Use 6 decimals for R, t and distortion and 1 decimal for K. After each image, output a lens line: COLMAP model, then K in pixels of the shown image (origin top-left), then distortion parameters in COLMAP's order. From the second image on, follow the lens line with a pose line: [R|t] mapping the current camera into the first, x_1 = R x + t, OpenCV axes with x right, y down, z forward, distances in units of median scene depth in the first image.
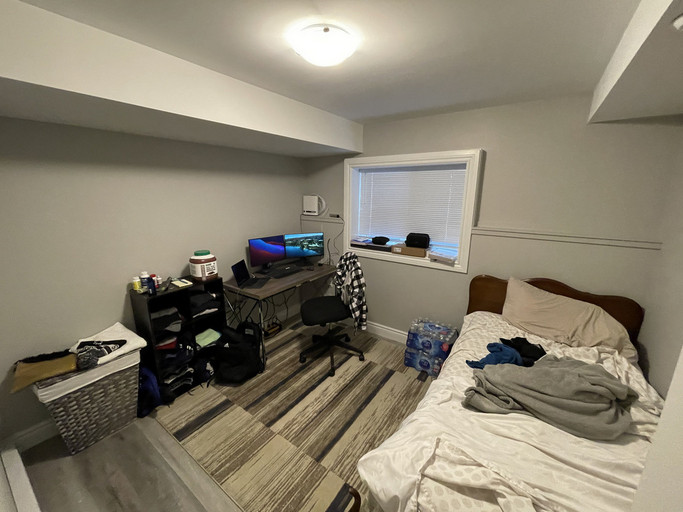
lens RADIAL K [[277.7, 0, 342.3], [0, 277.7, 257.0], [0, 0, 1]] dist [-0.002591, 0.002035]
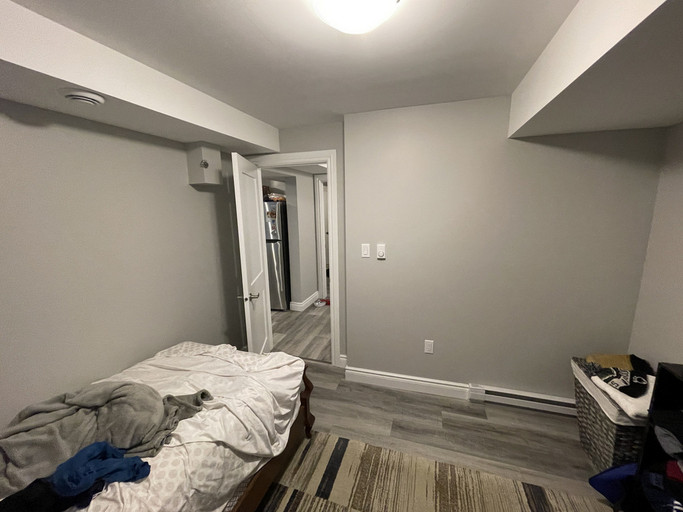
lens RADIAL K [[277.7, 0, 341.9], [0, 277.7, 256.9], [0, 0, 1]] dist [-0.002591, 0.002035]
pose [[-0.953233, 0.069408, -0.294158, 0.178672], [-0.054524, 0.917813, 0.393251, -0.322732], [0.297277, 0.390899, -0.871106, 1.437476]]
